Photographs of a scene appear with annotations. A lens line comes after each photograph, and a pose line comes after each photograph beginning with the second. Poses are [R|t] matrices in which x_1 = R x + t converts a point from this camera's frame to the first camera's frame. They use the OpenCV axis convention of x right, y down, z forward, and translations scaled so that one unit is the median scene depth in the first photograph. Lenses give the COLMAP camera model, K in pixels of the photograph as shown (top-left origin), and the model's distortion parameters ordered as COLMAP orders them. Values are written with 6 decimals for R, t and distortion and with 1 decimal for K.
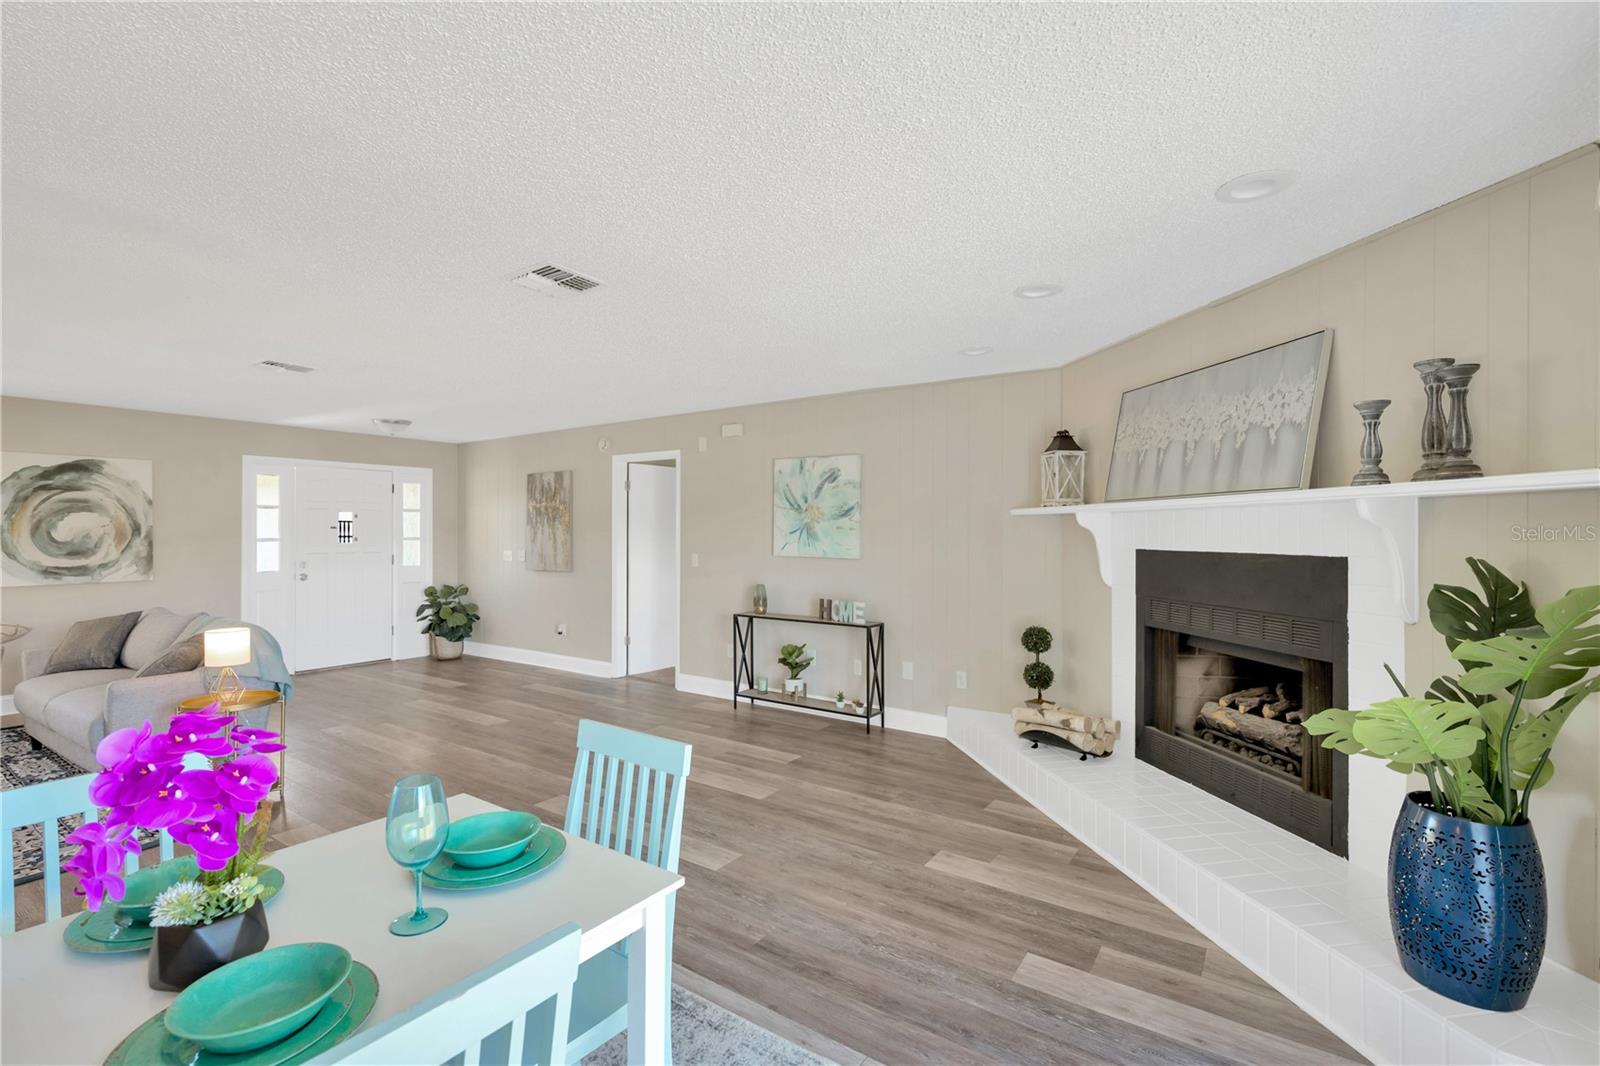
lens RADIAL K [[719.2, 0, 800.0], [0, 719.2, 533.0], [0, 0, 1]] dist [0.001485, 0.000337]
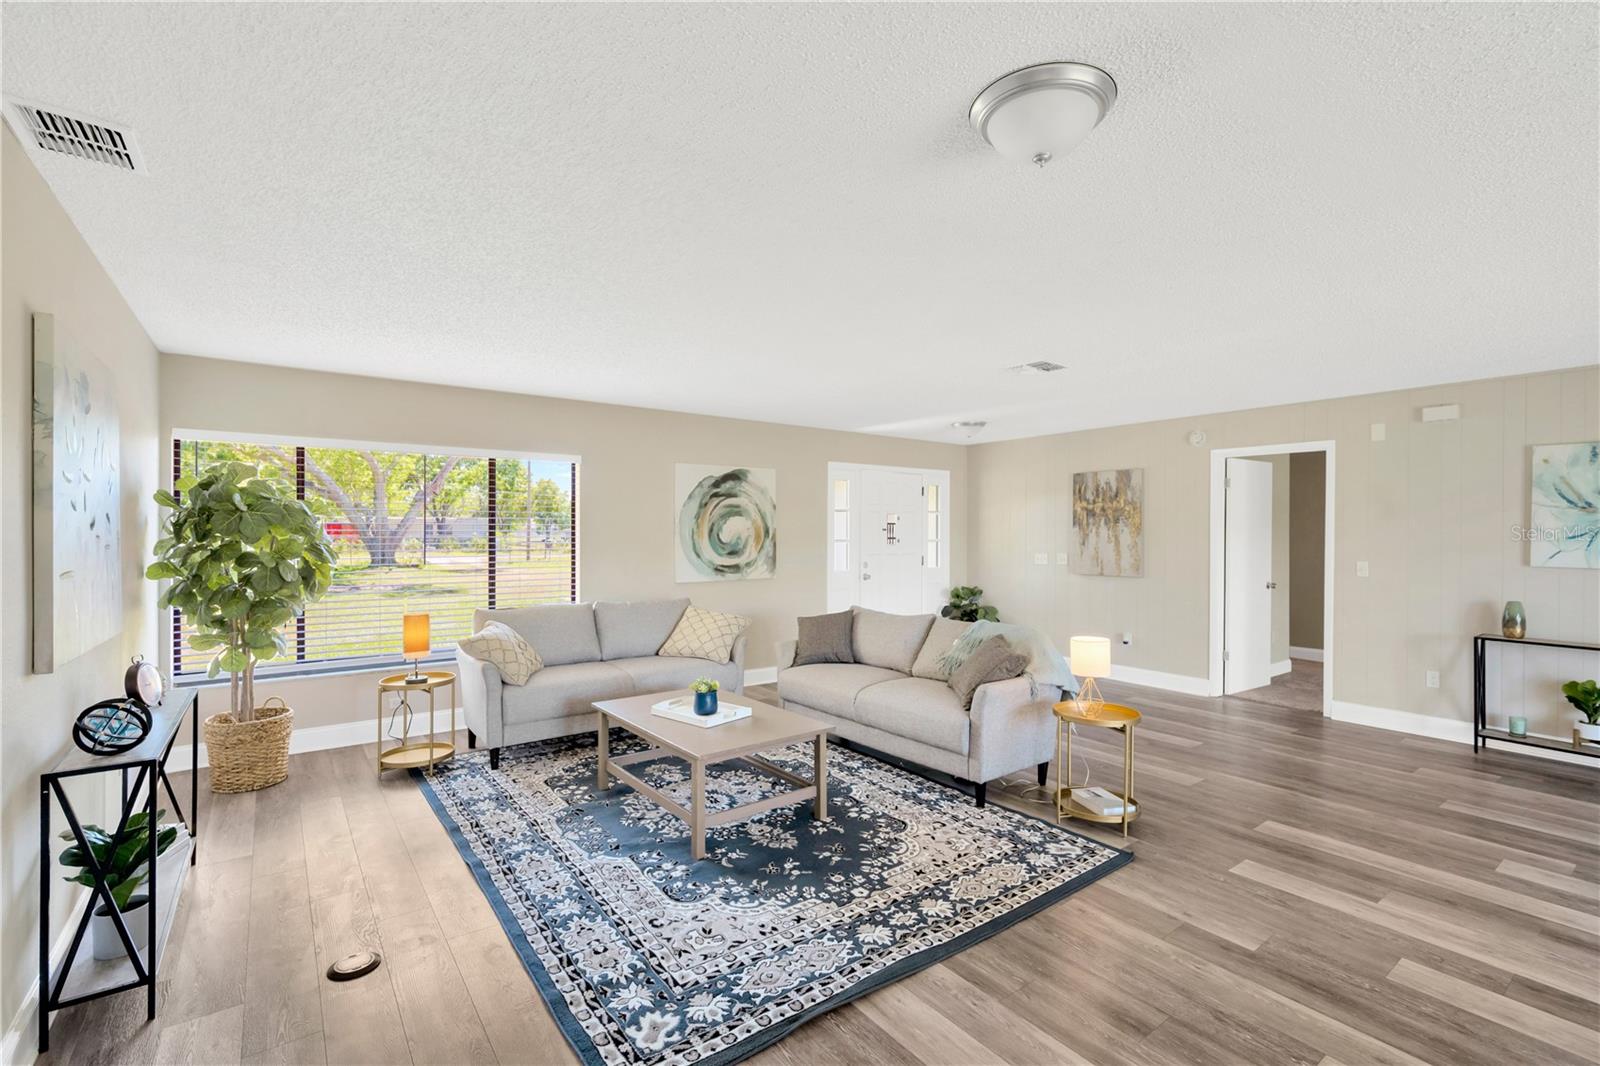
lens RADIAL K [[719.2, 0, 800.0], [0, 719.2, 533.0], [0, 0, 1]] dist [0.001485, 0.000337]
pose [[0.944520, 0.002420, -0.328446, -0.546272], [-0.001882, 0.999996, 0.001957, -0.005574], [0.328450, -0.001230, 0.944521, -0.025250]]
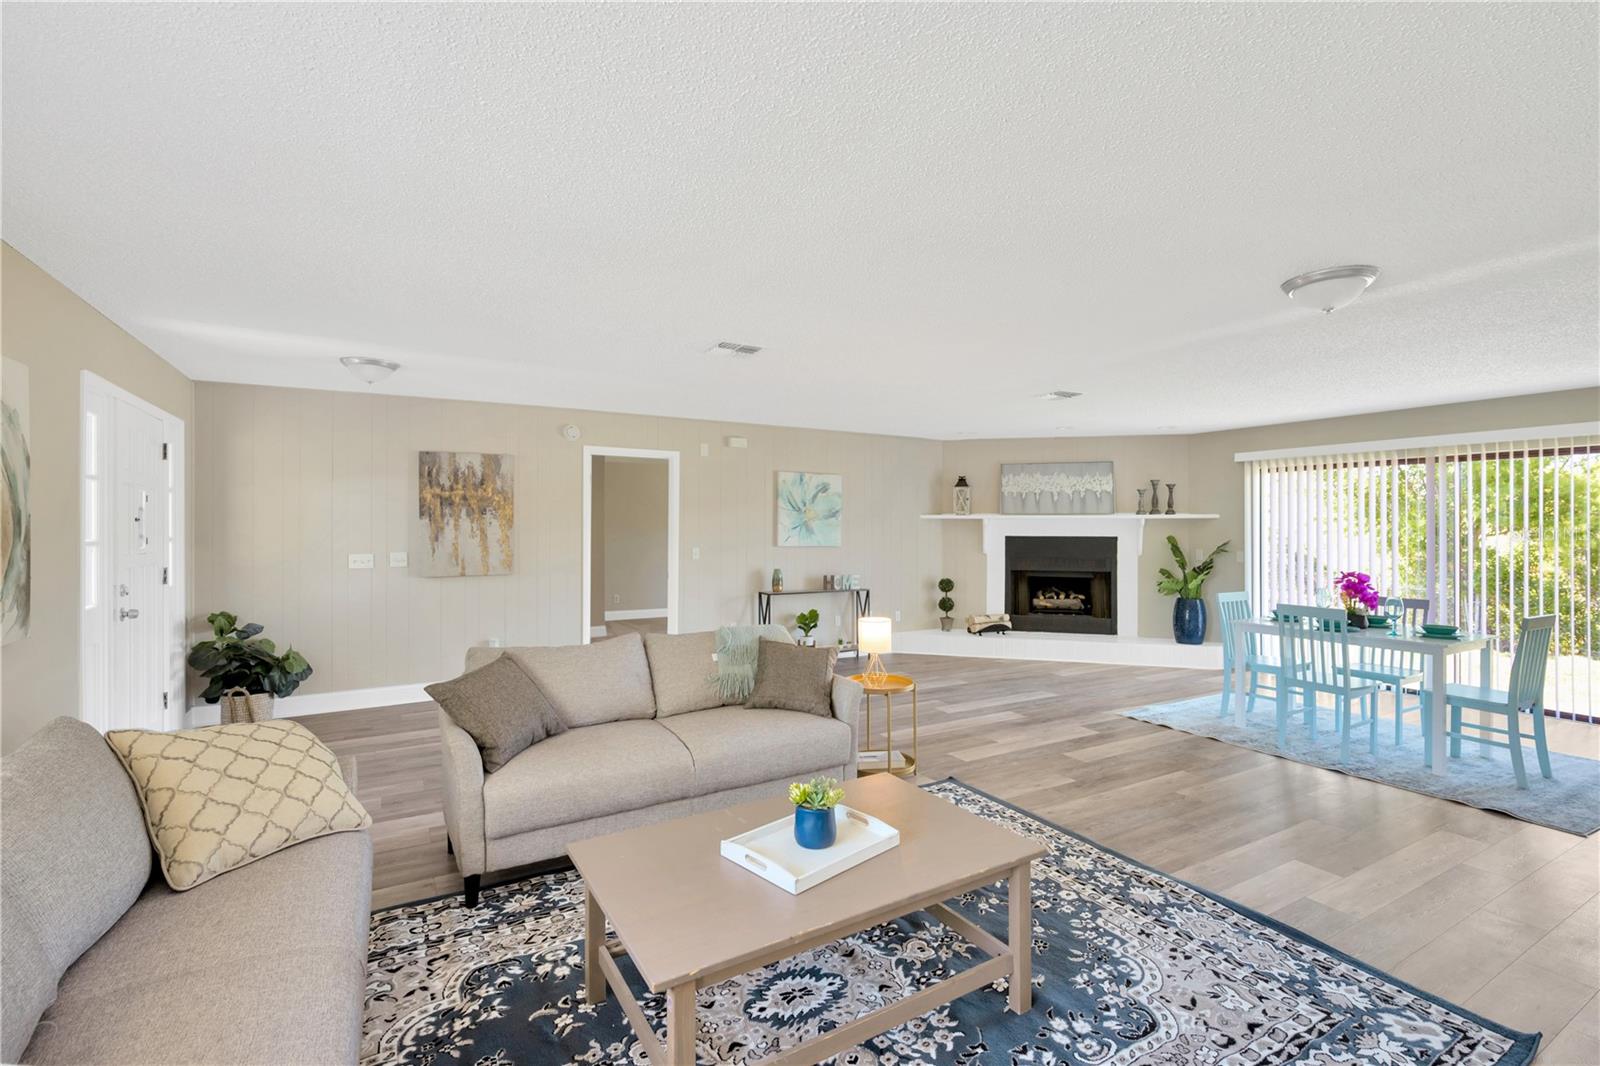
lens RADIAL K [[721.0, 0, 792.1], [0, 721.0, 531.3], [0, 0, 1]] dist [-0.001871, 0.000065]
pose [[0.430820, -0.005355, 0.902422, -1.199116], [-0.001770, 0.999975, 0.006779, -0.004188], [-0.902436, -0.004518, 0.430800, 0.426394]]
